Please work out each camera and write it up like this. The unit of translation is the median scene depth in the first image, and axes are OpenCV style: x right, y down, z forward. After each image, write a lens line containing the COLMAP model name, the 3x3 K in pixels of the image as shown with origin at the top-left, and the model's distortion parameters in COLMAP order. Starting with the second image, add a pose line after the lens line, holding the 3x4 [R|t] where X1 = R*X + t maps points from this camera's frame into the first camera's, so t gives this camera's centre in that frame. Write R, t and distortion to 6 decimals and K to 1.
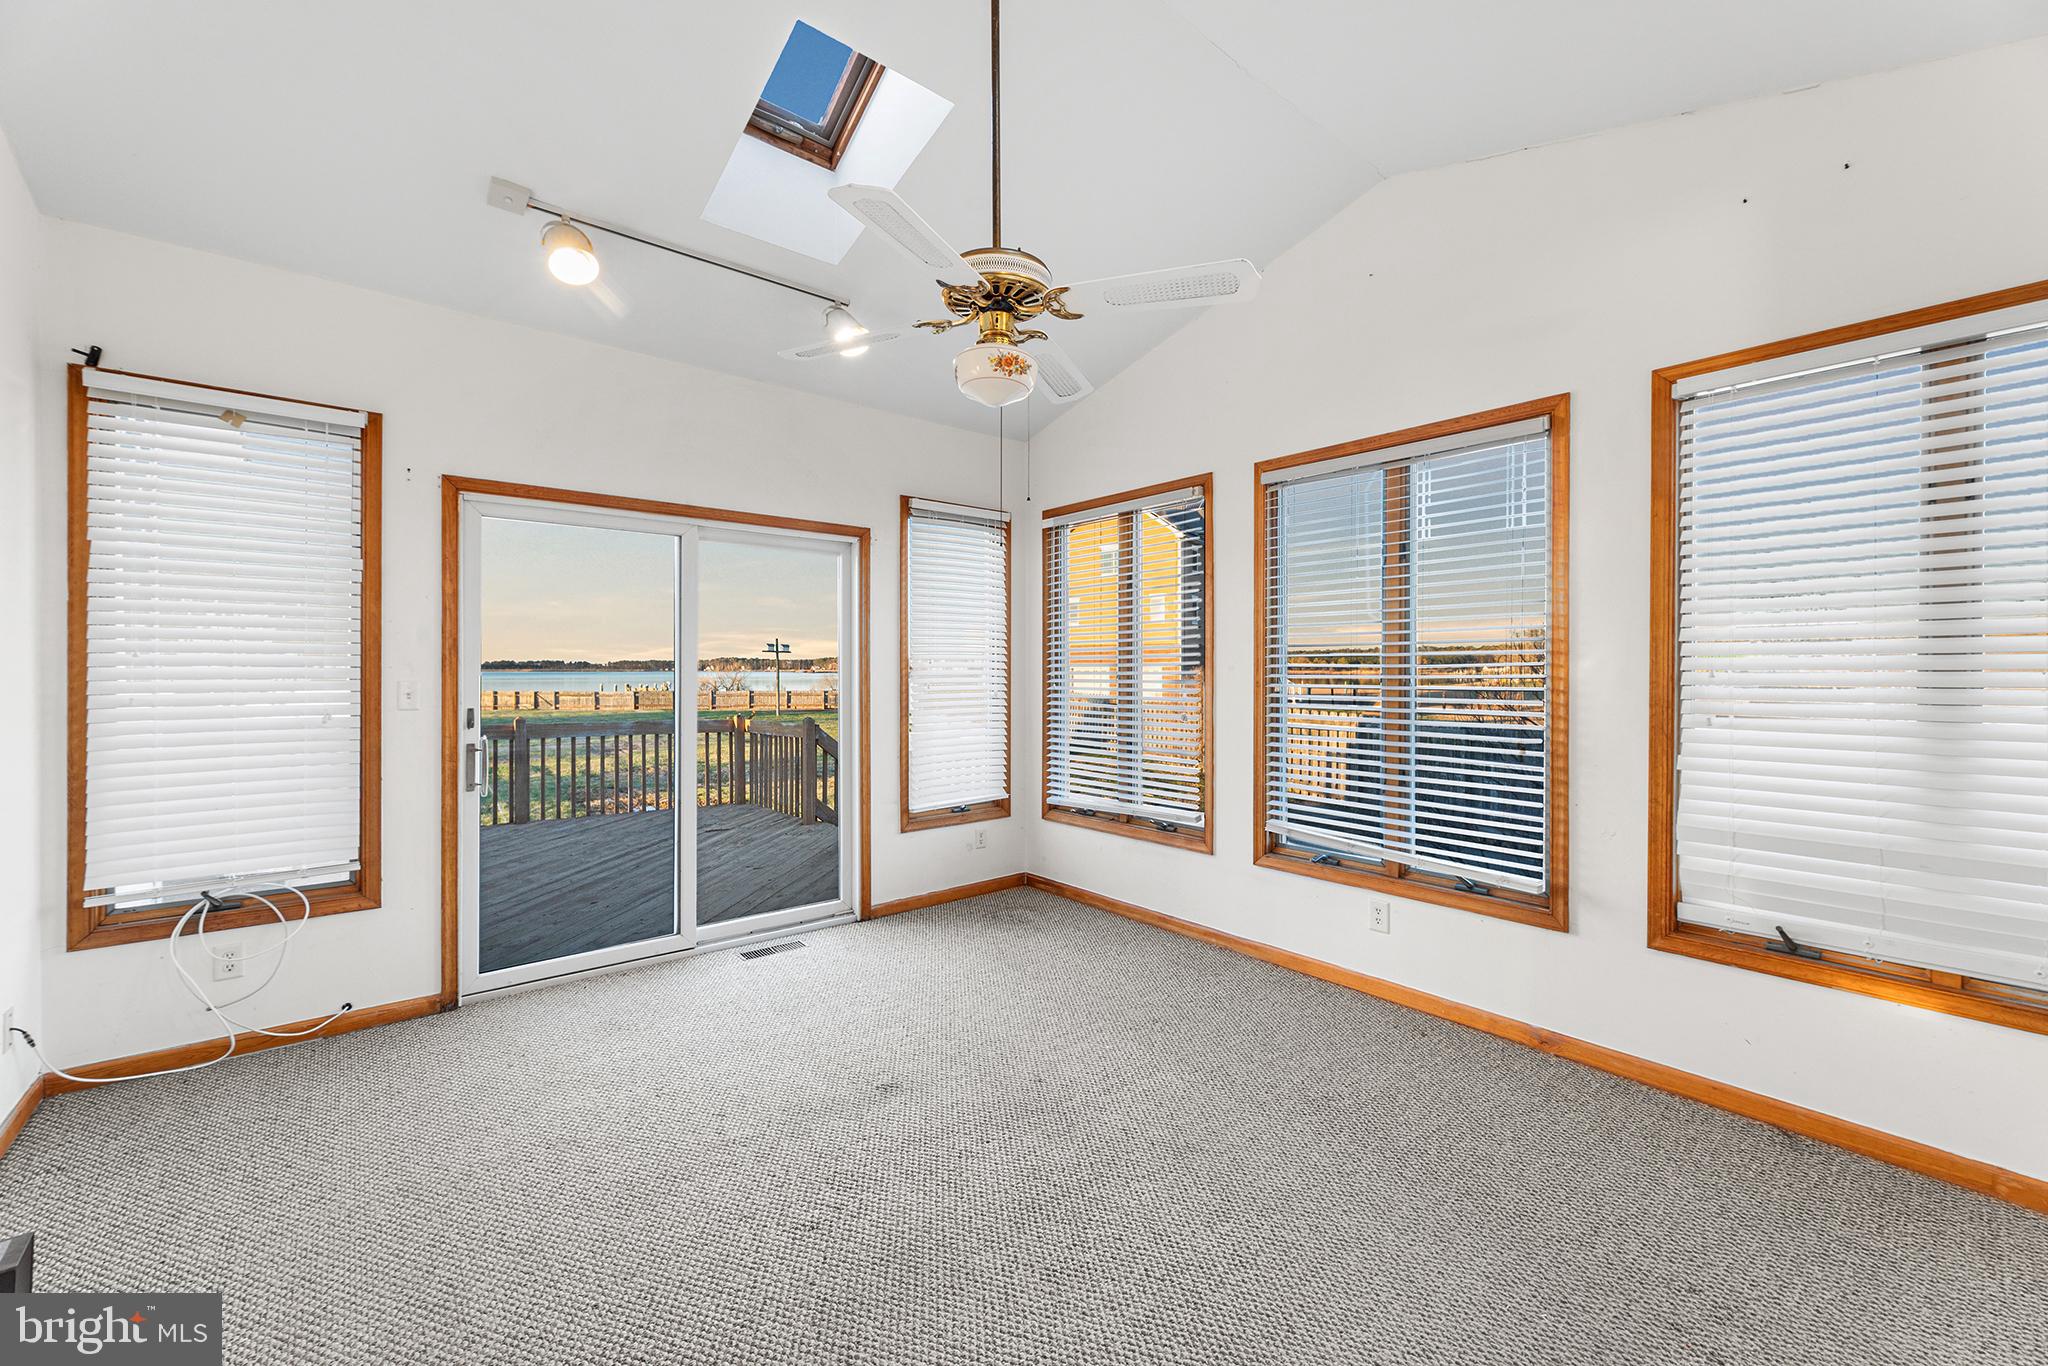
lens RADIAL K [[820.9, 0, 1024.5], [0, 820.9, 678.9], [0, 0, 1]] dist [0.003960, 0.000363]
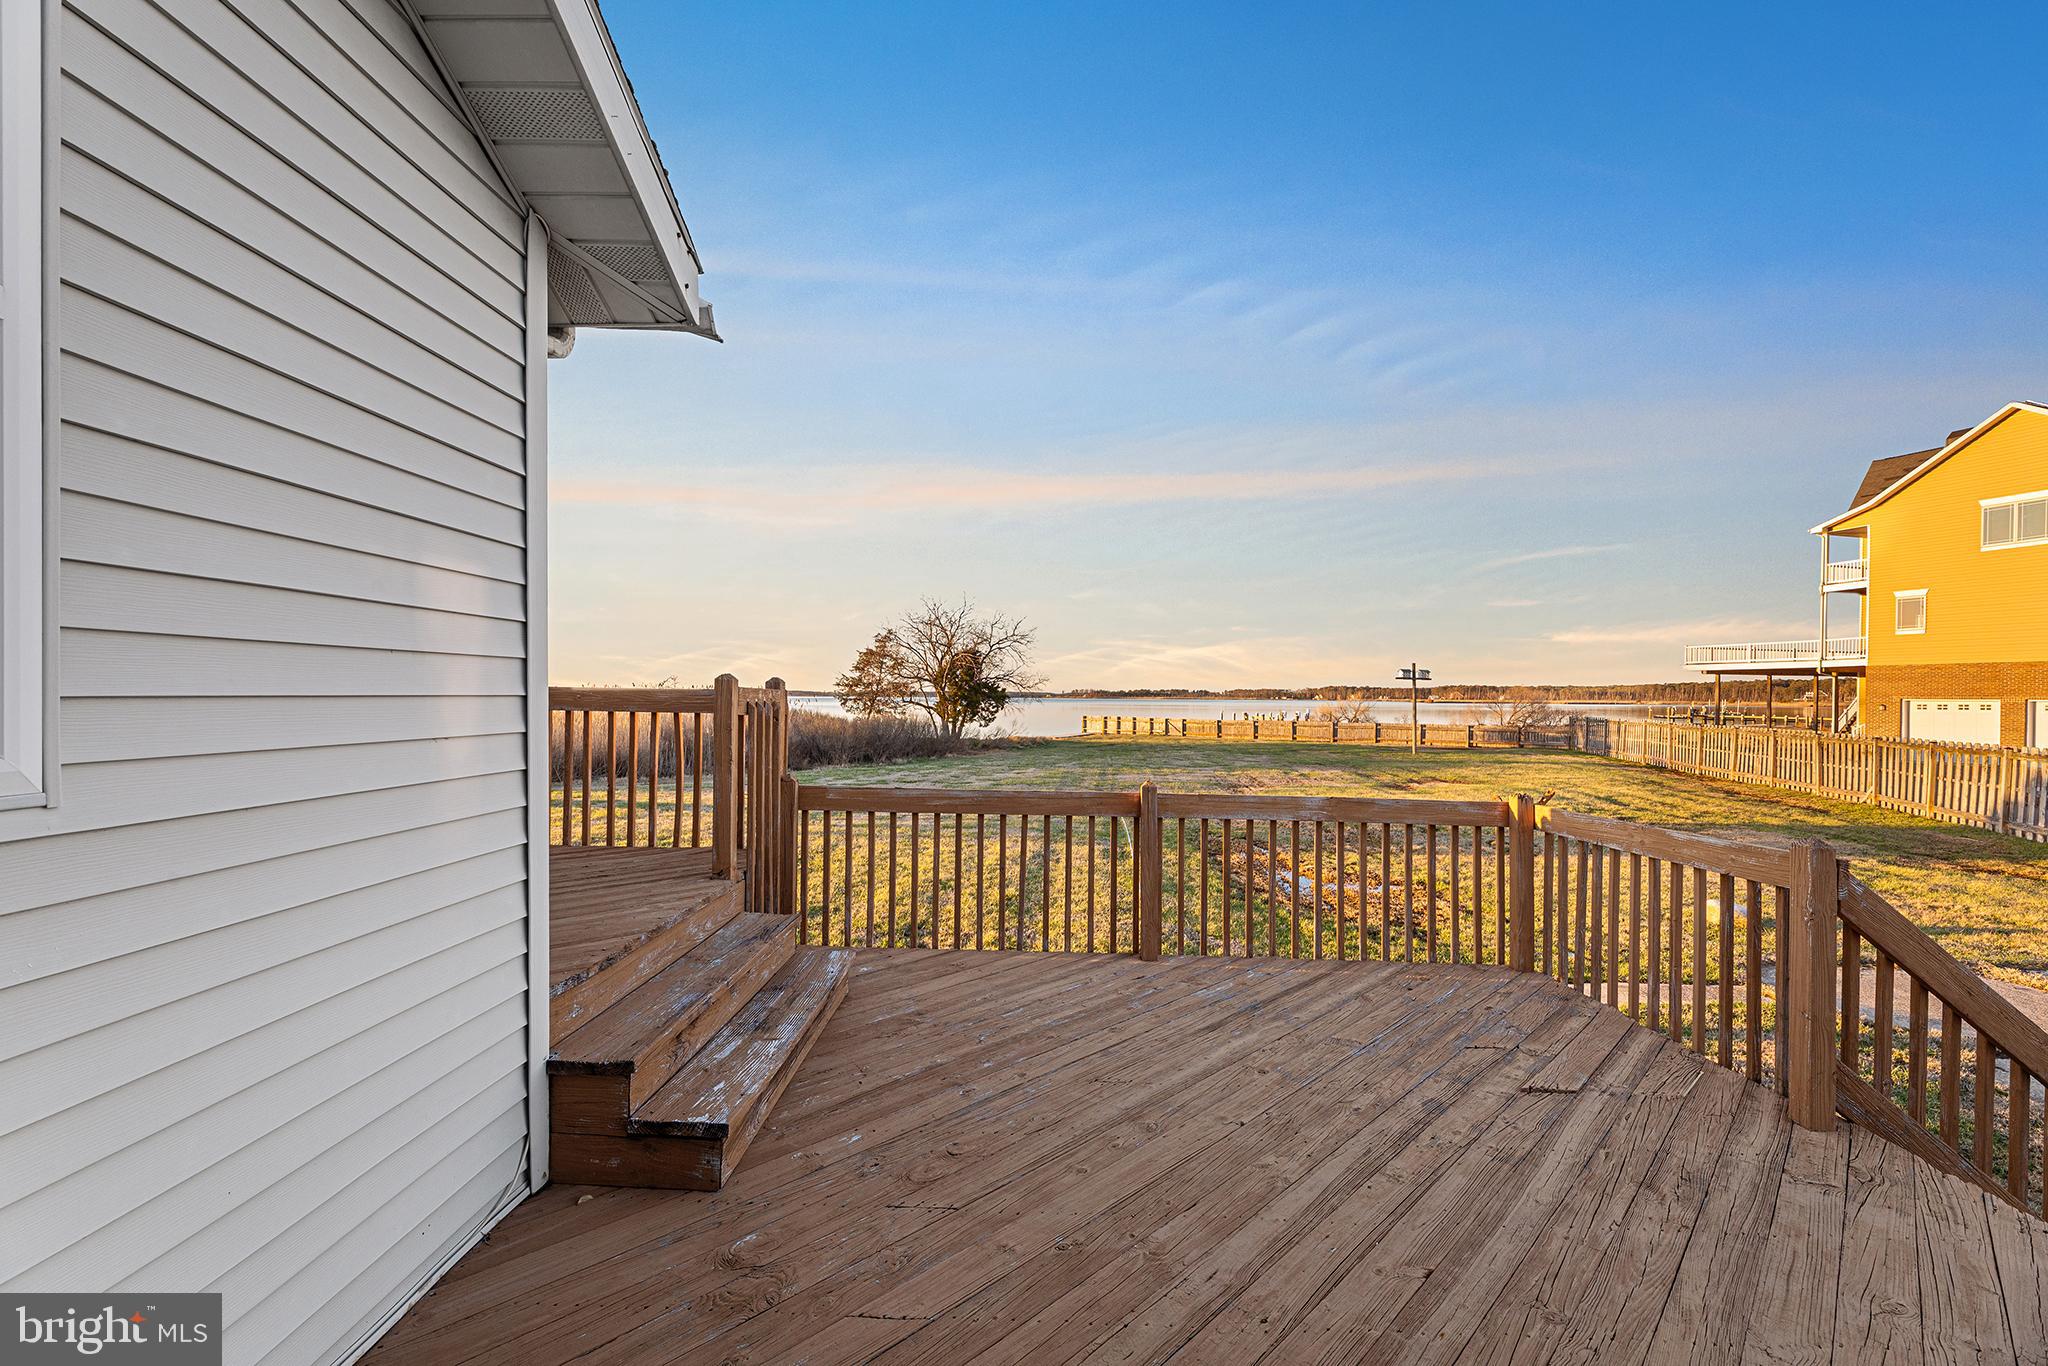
lens RADIAL K [[820.9, 0, 1033.3], [0, 820.9, 694.7], [0, 0, 1]] dist [0.003960, 0.000363]
pose [[0.766891, 0.004944, -0.641759, -0.657973], [-0.015019, 0.999835, -0.010244, -0.020685], [0.641602, 0.017494, 0.766838, 1.084303]]
